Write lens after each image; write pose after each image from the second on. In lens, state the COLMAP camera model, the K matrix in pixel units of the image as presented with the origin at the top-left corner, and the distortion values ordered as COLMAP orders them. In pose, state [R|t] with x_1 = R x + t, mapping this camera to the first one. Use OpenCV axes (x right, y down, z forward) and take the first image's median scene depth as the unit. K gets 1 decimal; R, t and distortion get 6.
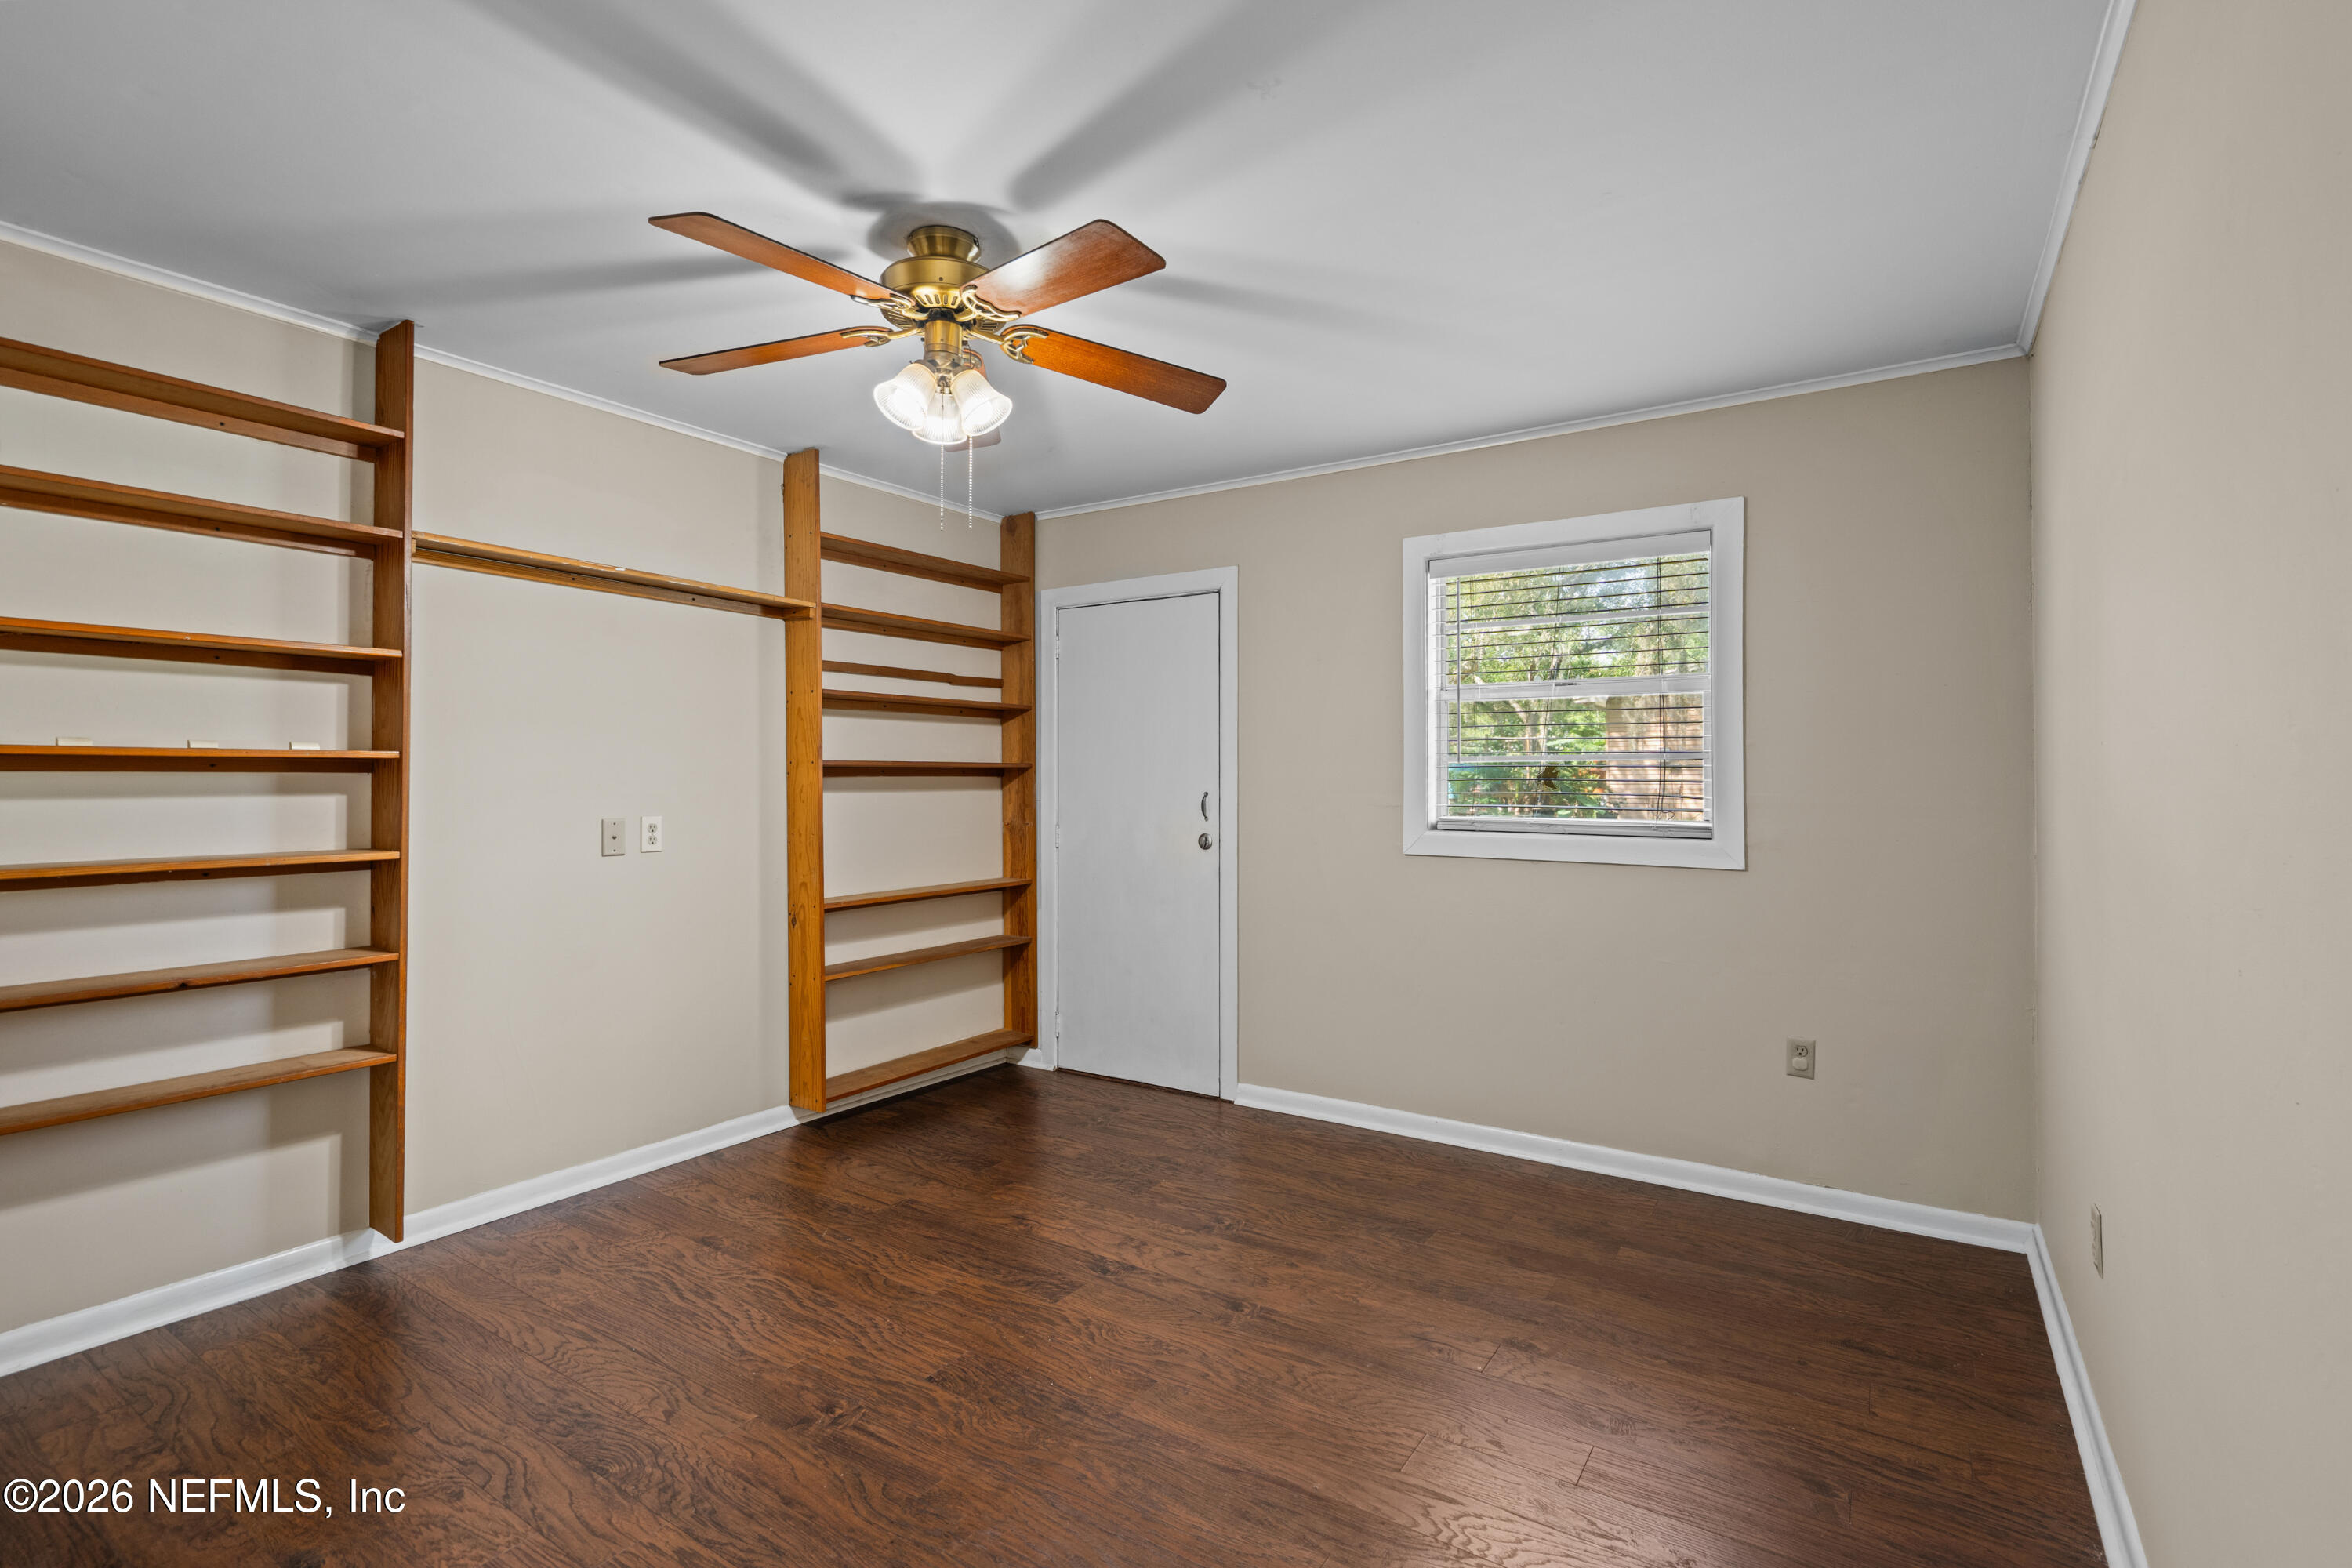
lens RADIAL K [[1066.5, 0, 1176.0], [0, 1066.5, 783.2], [0, 0, 1]] dist [-0.003535, 0.000323]
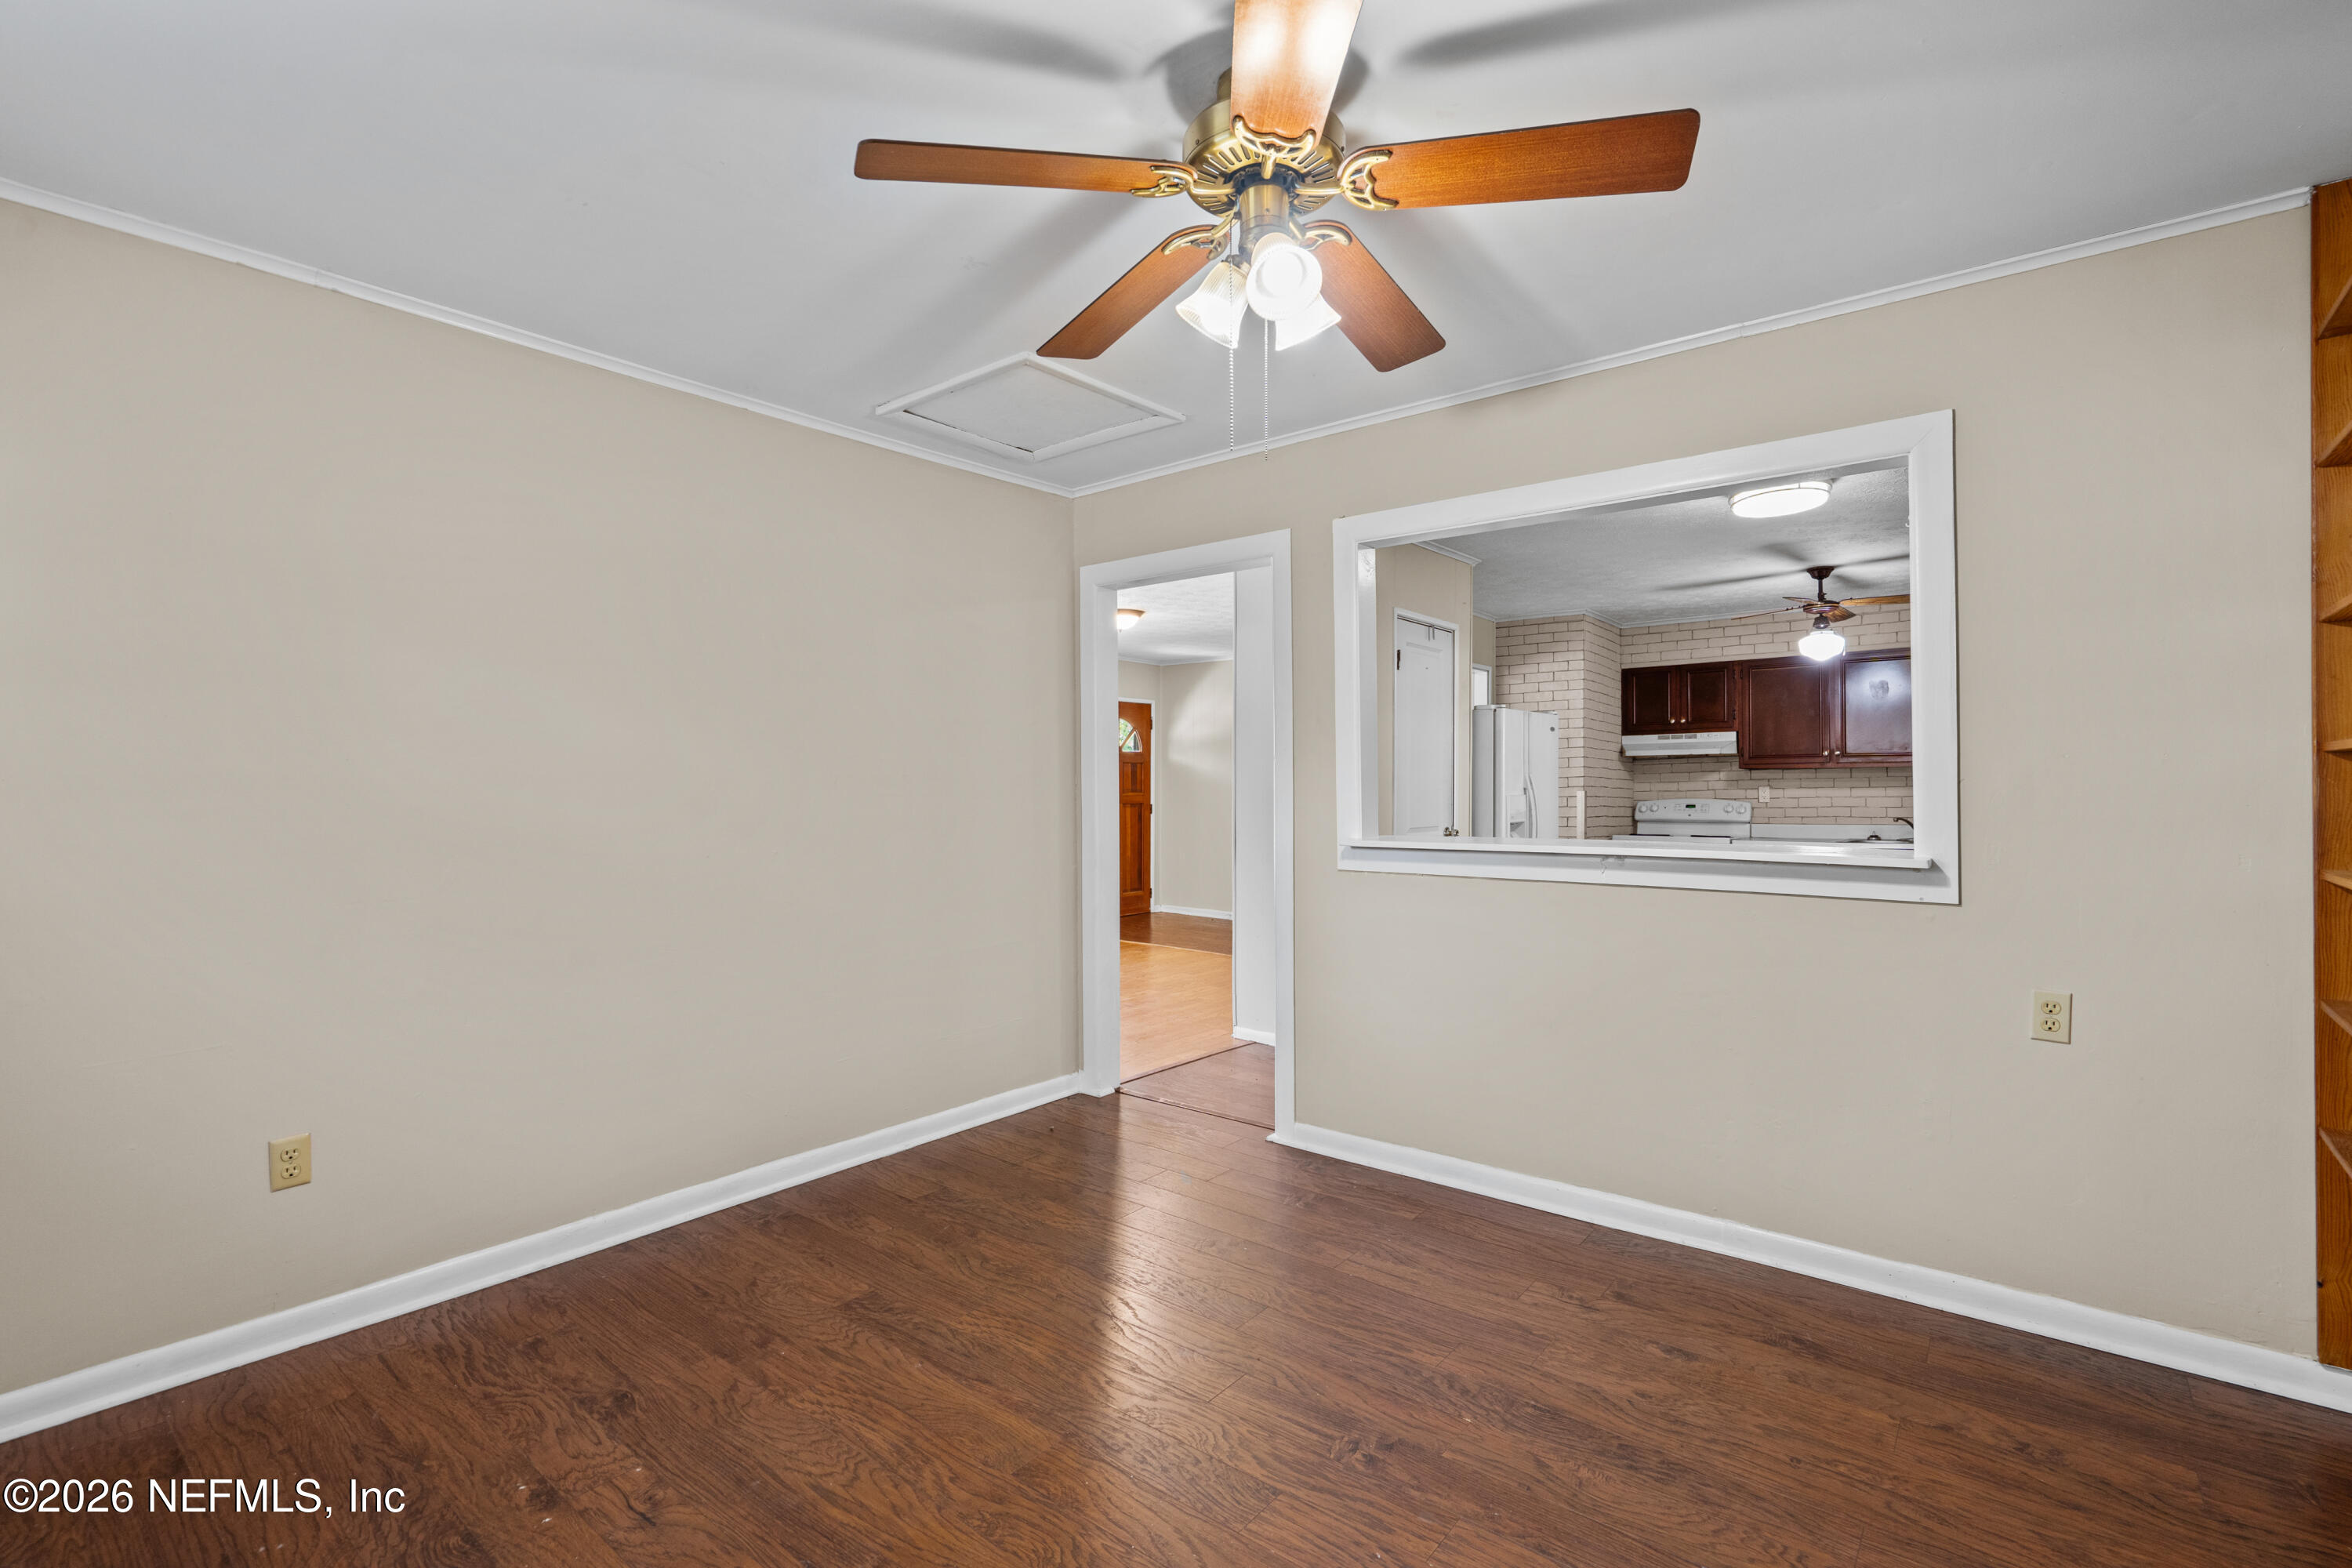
lens RADIAL K [[1066.5, 0, 1170.1], [0, 1066.5, 780.9], [0, 0, 1]] dist [-0.003535, 0.000323]
pose [[-0.994938, 0.005132, 0.100359, -0.252371], [0.004799, 0.999982, -0.003561, -0.001522], [-0.100376, -0.003061, -0.994945, 1.977889]]
